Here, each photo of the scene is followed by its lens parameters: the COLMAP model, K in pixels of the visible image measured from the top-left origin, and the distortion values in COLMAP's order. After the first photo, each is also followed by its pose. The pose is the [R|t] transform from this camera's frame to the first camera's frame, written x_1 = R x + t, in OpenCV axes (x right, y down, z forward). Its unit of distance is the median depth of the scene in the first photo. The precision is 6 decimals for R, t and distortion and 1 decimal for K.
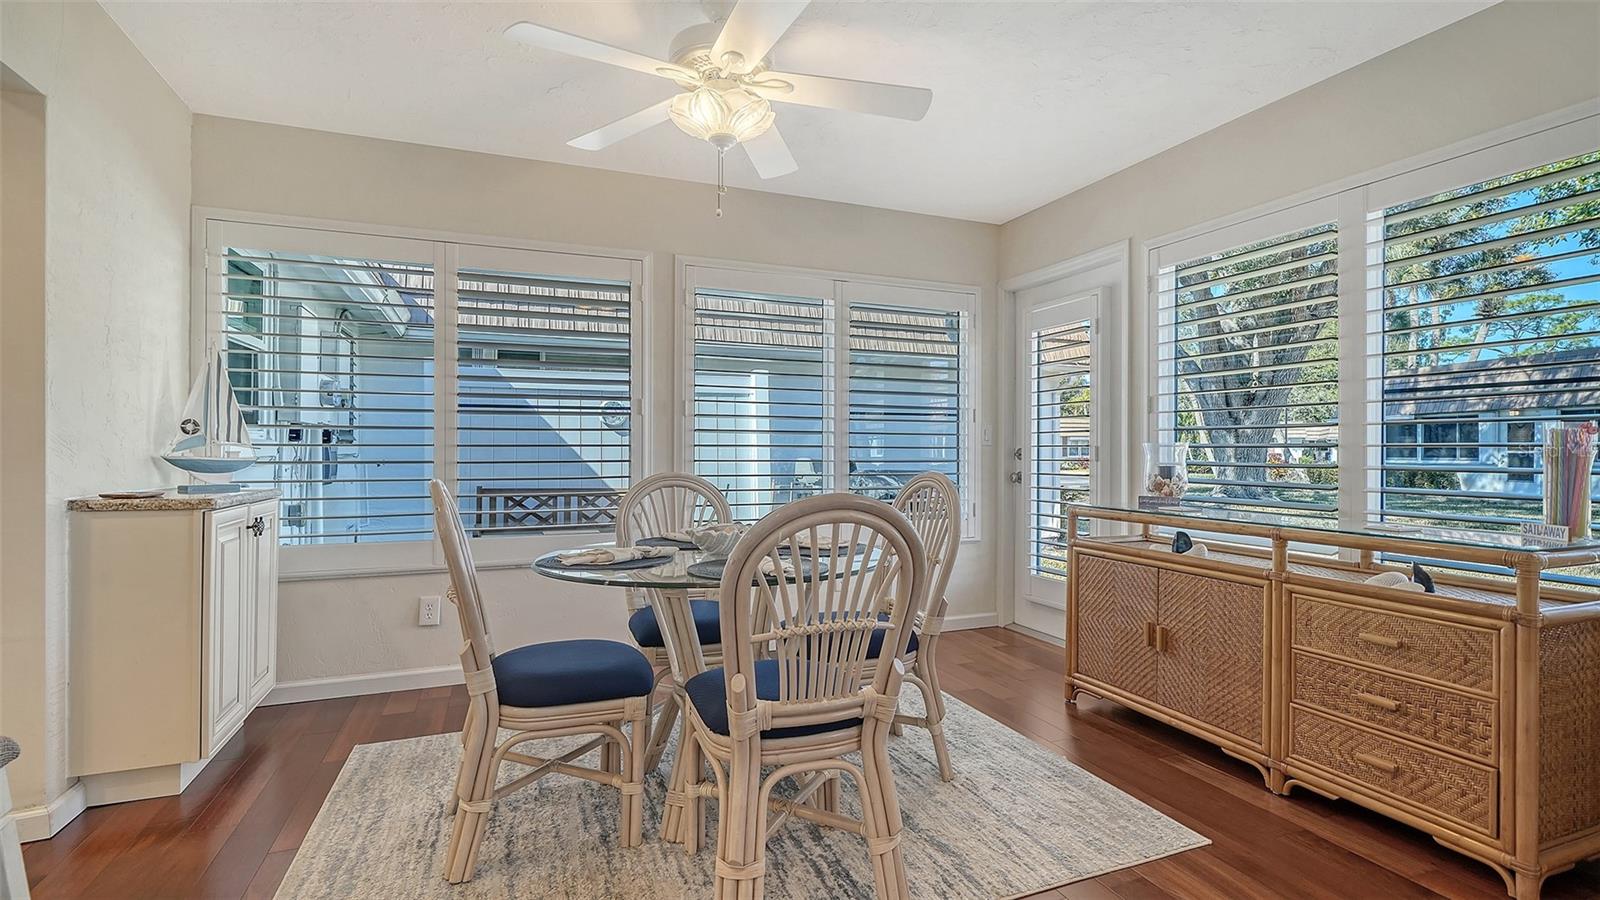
lens RADIAL K [[751.3, 0, 791.8], [0, 751.3, 453.0], [0, 0, 1]] dist [-0.001232, -0.000538]
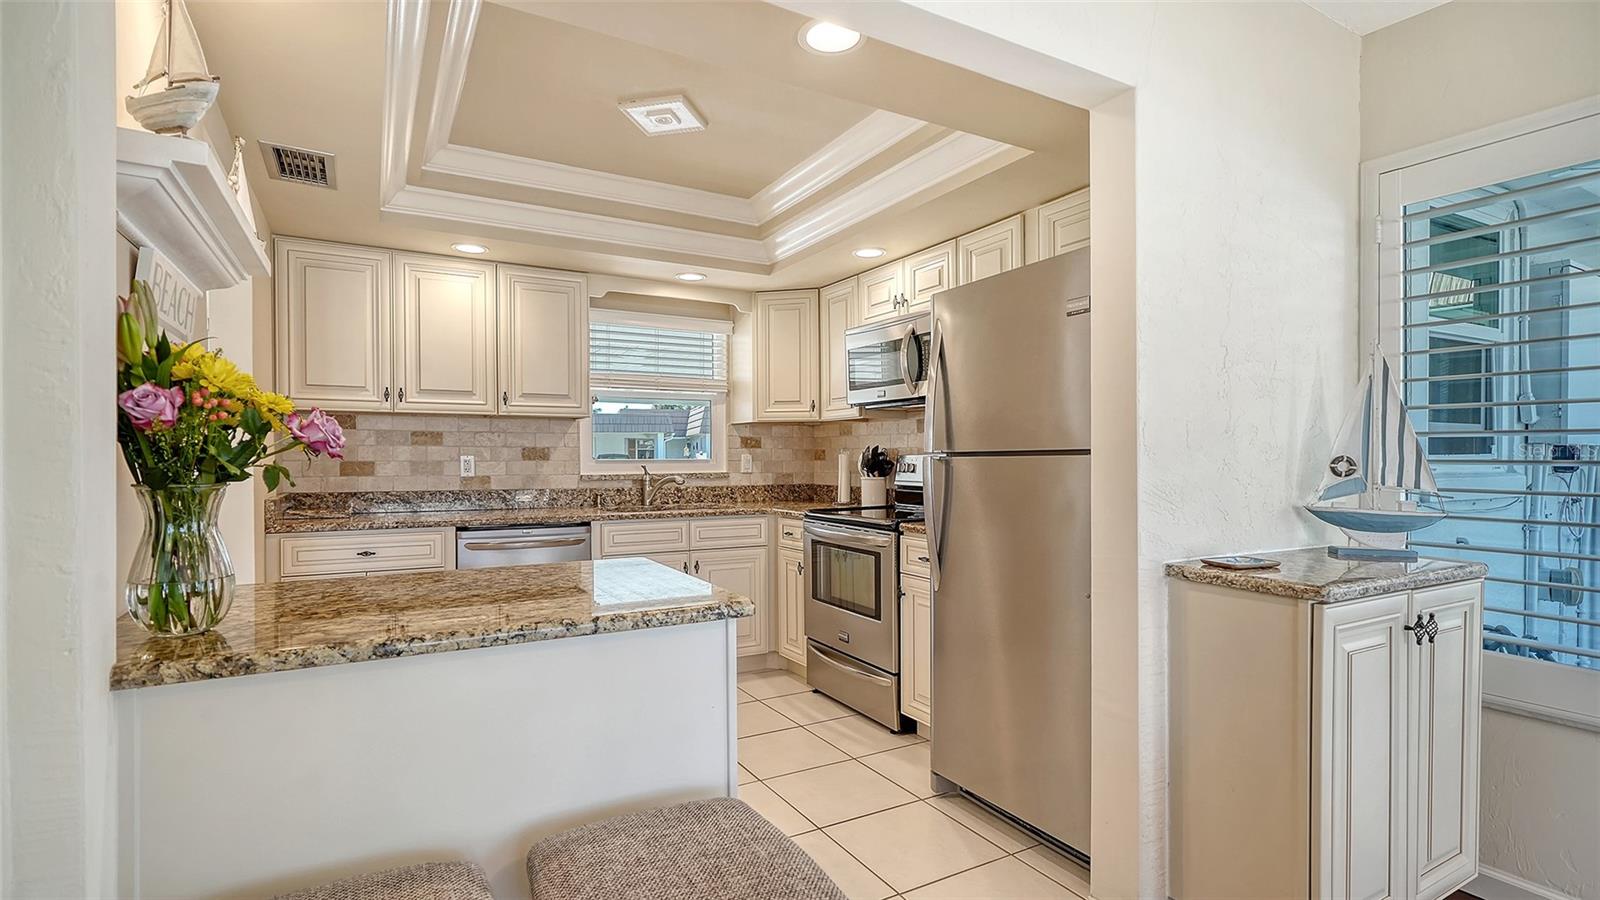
lens RADIAL K [[751.3, 0, 806.4], [0, 751.3, 457.3], [0, 0, 1]] dist [-0.001232, -0.000538]
pose [[0.130311, -0.000658, -0.991473, -0.153376], [-0.002445, 0.999997, -0.000985, -0.042052], [0.991470, 0.002552, 0.130309, 0.395537]]
